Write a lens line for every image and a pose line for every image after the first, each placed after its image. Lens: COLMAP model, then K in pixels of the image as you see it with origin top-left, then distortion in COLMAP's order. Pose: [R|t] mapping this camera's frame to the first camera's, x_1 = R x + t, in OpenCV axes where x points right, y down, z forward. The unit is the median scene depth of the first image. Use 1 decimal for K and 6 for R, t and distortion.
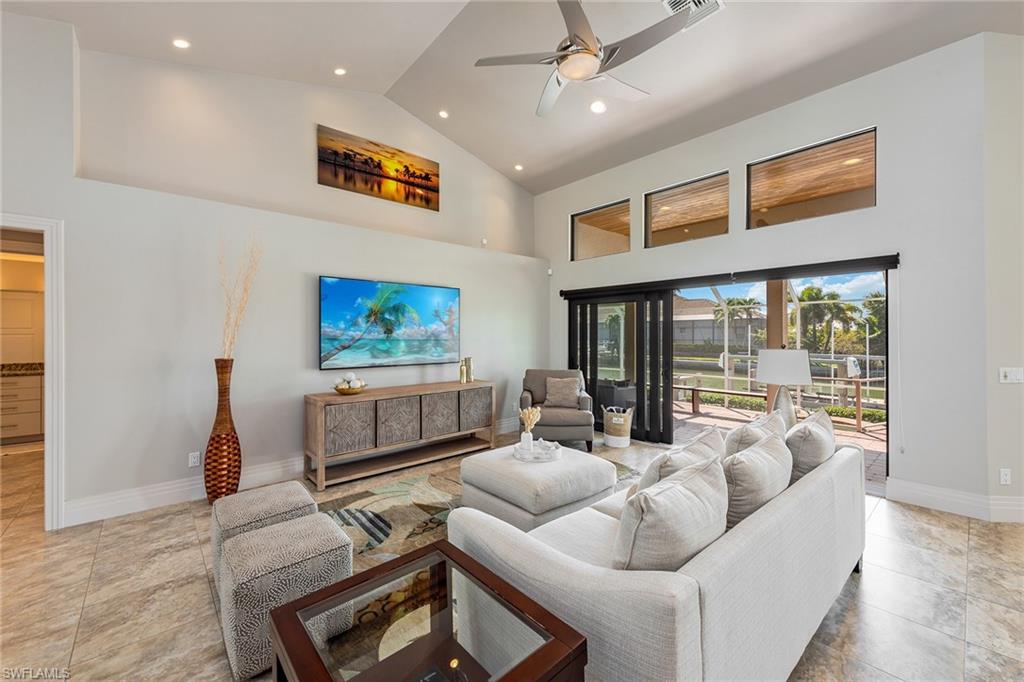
lens RADIAL K [[406.0, 0, 508.7], [0, 406.0, 338.6], [0, 0, 1]] dist [0.003185, 0.000040]
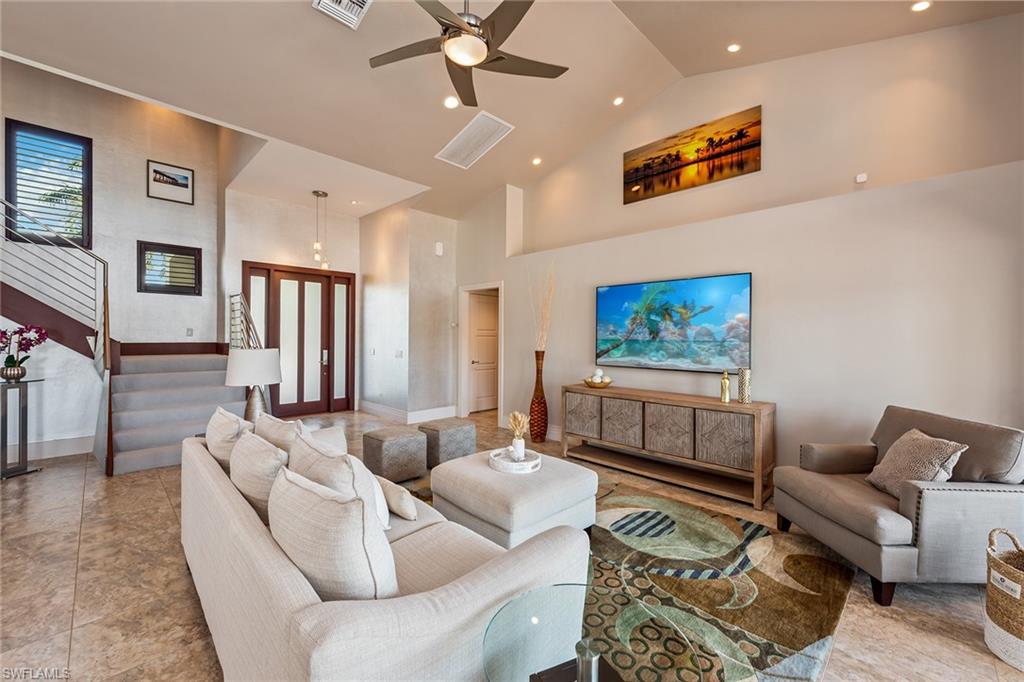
lens RADIAL K [[411.7, 0, 511.6], [0, 411.7, 340.0], [0, 0, 1]] dist [0.002601, -0.000557]
pose [[0.049174, 0.016401, -0.998656, 0.632948], [-0.012640, 0.999795, 0.015797, -0.011814], [0.998710, 0.011846, 0.049372, 0.581836]]
